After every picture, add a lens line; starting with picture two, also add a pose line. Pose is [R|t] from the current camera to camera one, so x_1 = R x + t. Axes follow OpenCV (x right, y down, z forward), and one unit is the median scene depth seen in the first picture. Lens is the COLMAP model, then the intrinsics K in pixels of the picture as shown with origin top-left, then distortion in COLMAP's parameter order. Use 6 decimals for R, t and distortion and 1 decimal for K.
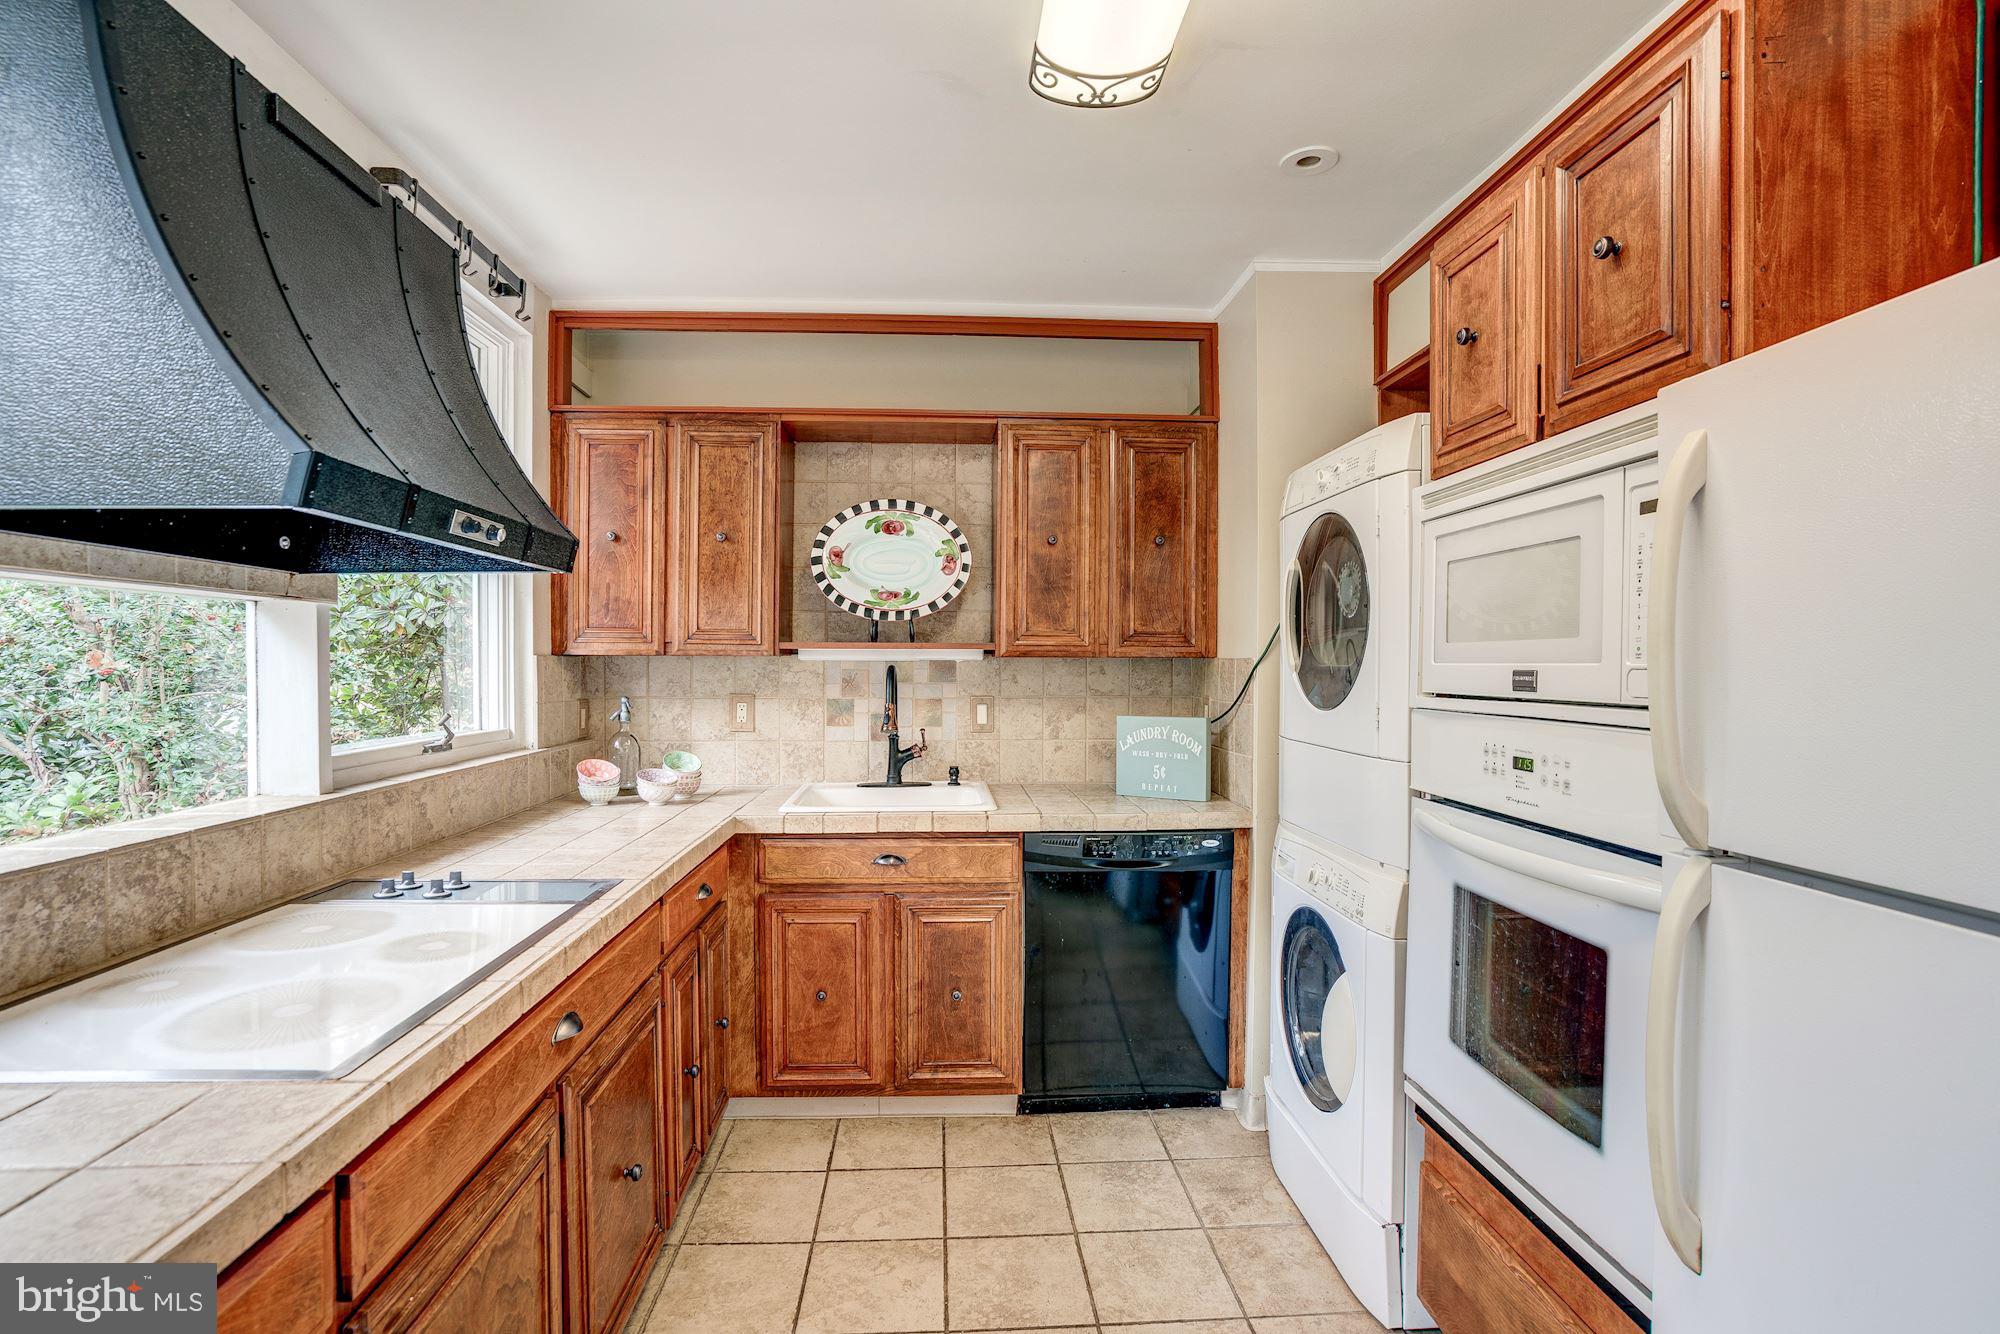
lens RADIAL K [[942.4, 0, 979.7], [0, 942.4, 667.9], [0, 0, 1]] dist [-0.058301, 0.027431]
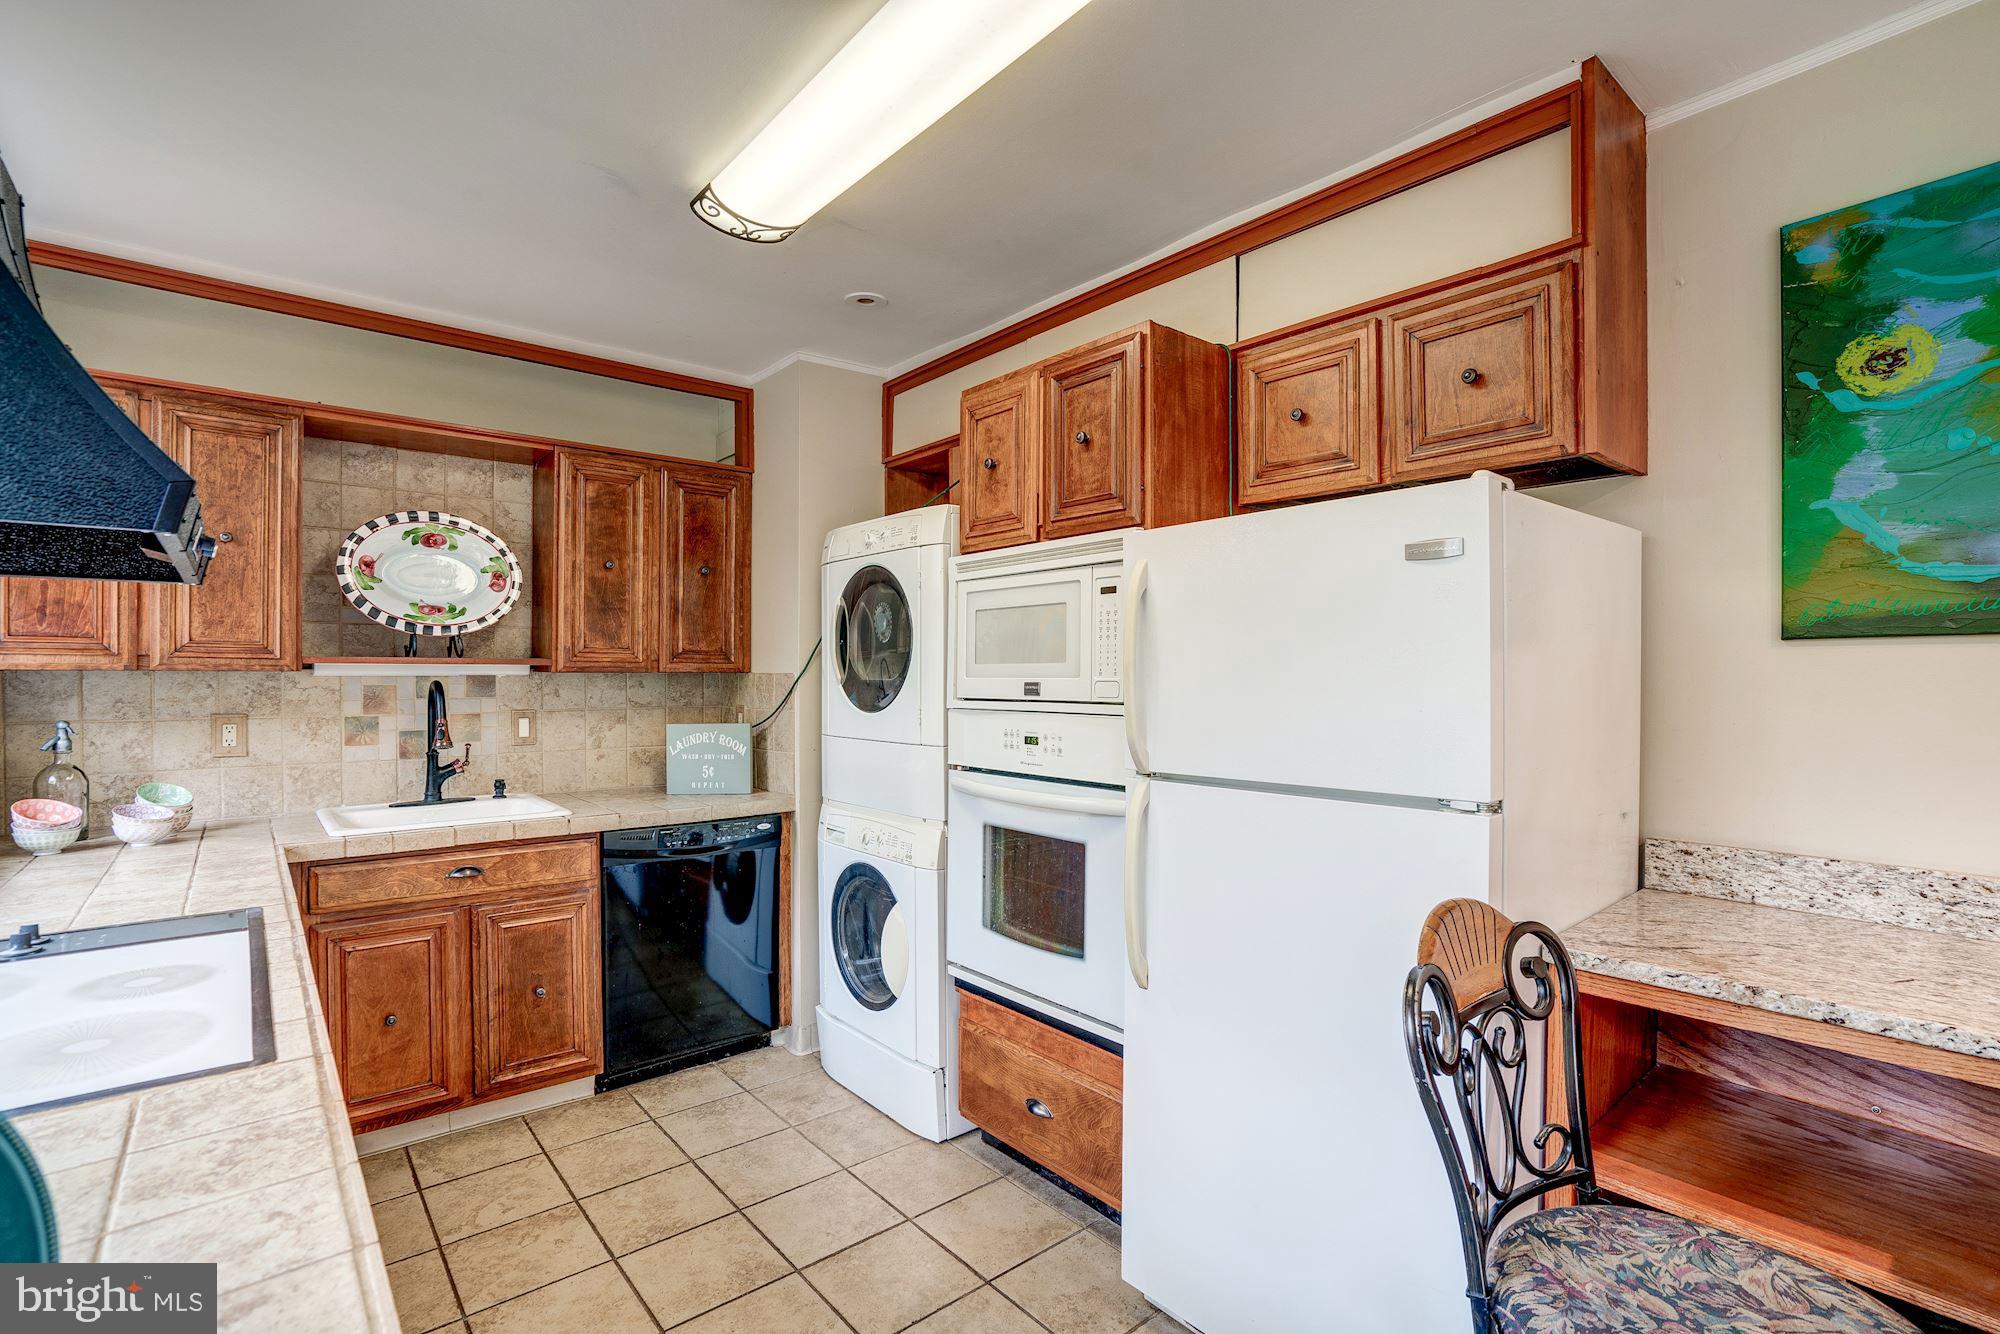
lens RADIAL K [[926.8, 0, 1000.2], [0, 926.8, 682.9], [0, 0, 1]] dist [-0.046848, 0.024285]
pose [[0.798917, -0.007377, 0.601397, -0.224232], [0.005114, 0.999972, 0.005473, -0.003006], [-0.601420, -0.001297, 0.798932, -0.135780]]
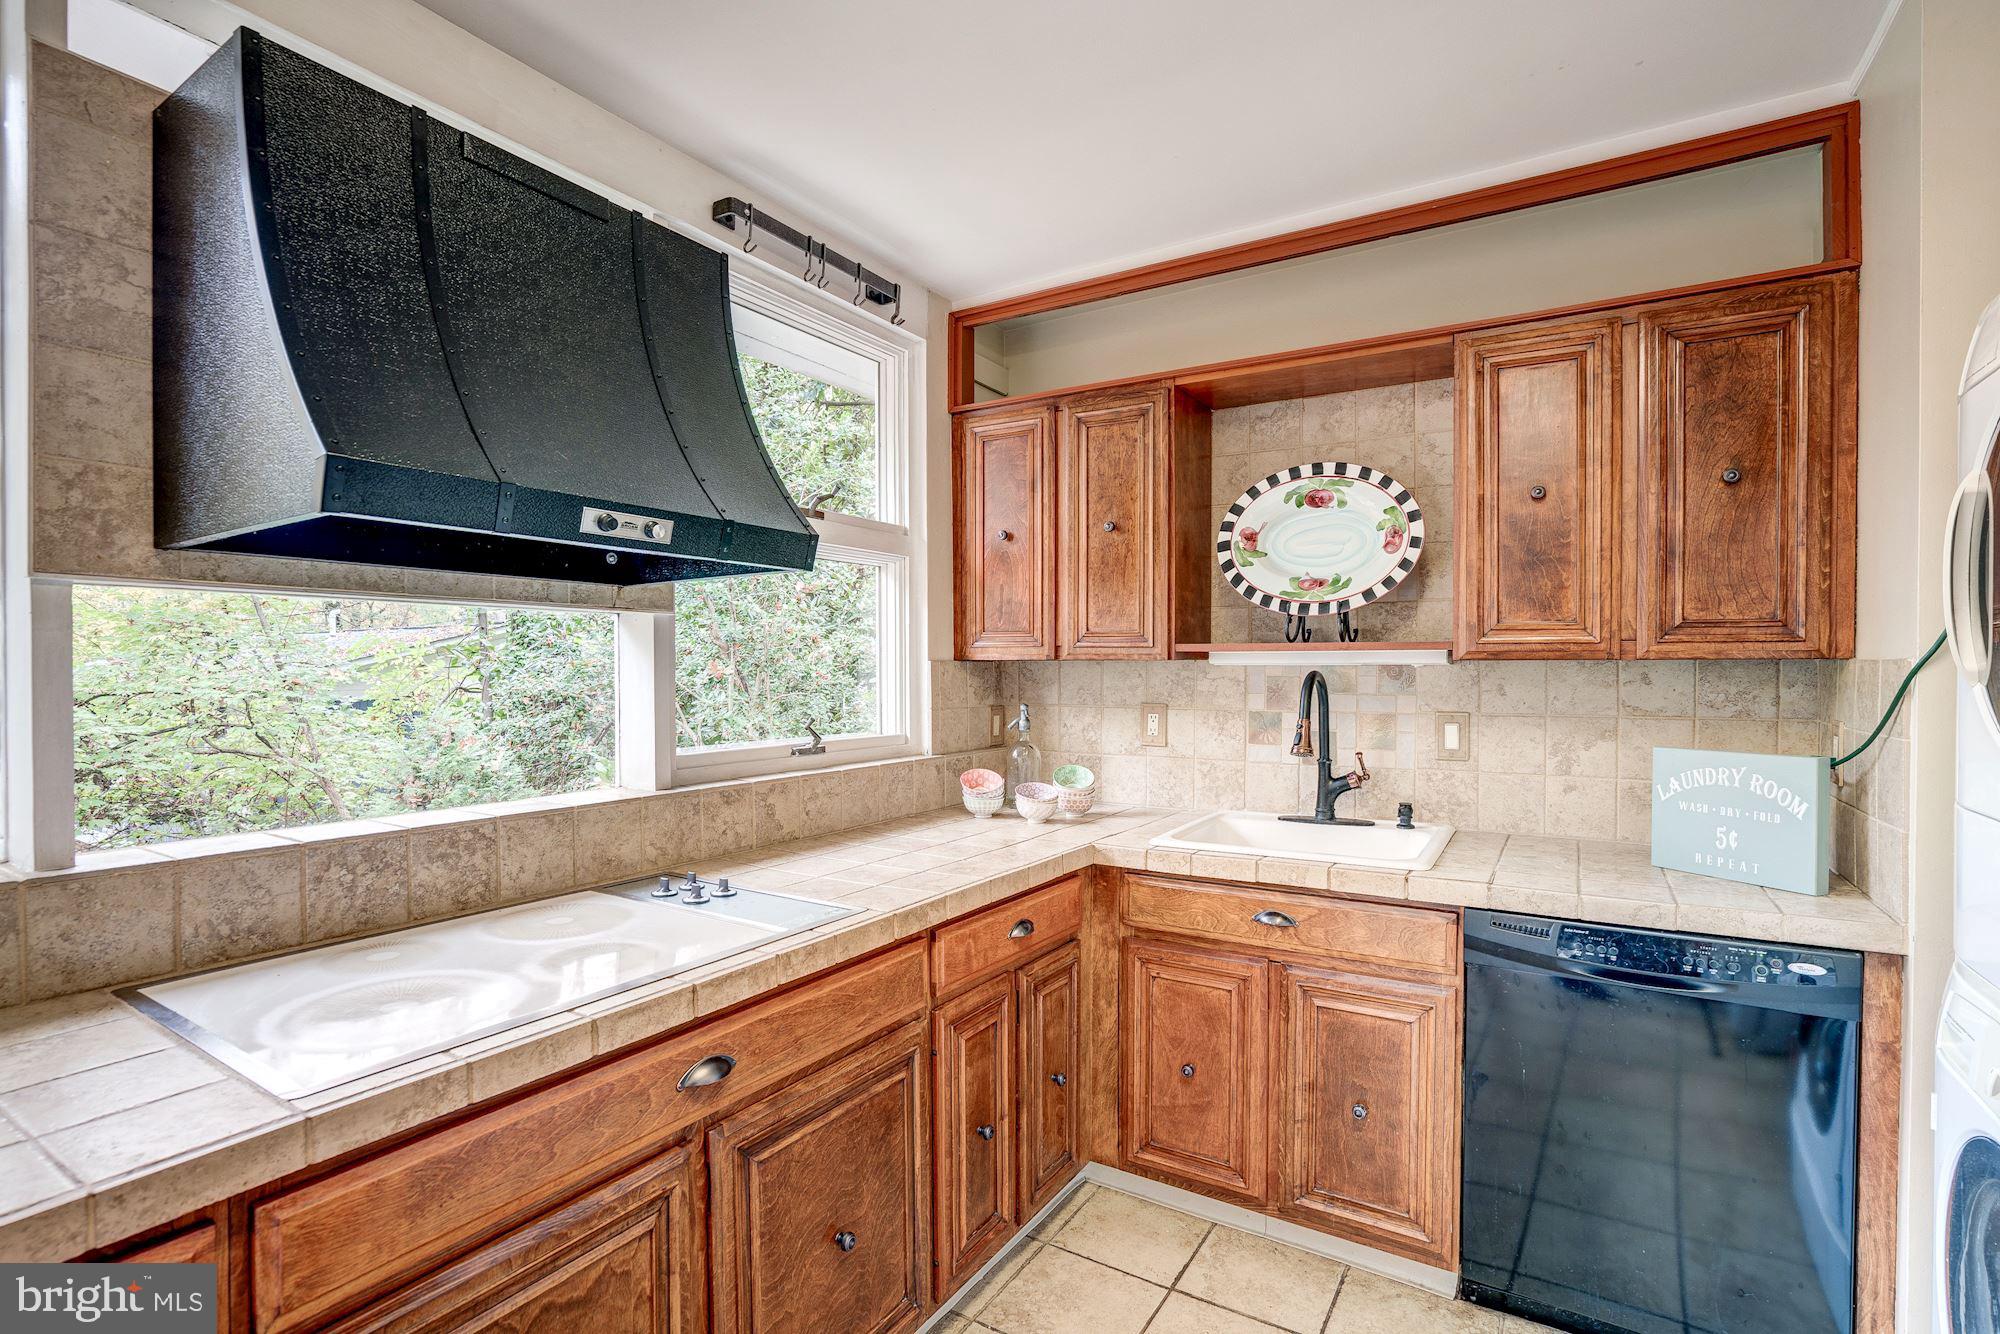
lens RADIAL K [[941.7, 0, 980.1], [0, 941.7, 676.3], [0, 0, 1]] dist [-0.059437, 0.028722]
pose [[0.814270, 0.003462, -0.580476, 0.153807], [-0.002044, 0.999993, 0.003097, -0.000411], [0.580482, -0.001336, 0.814272, 0.219164]]
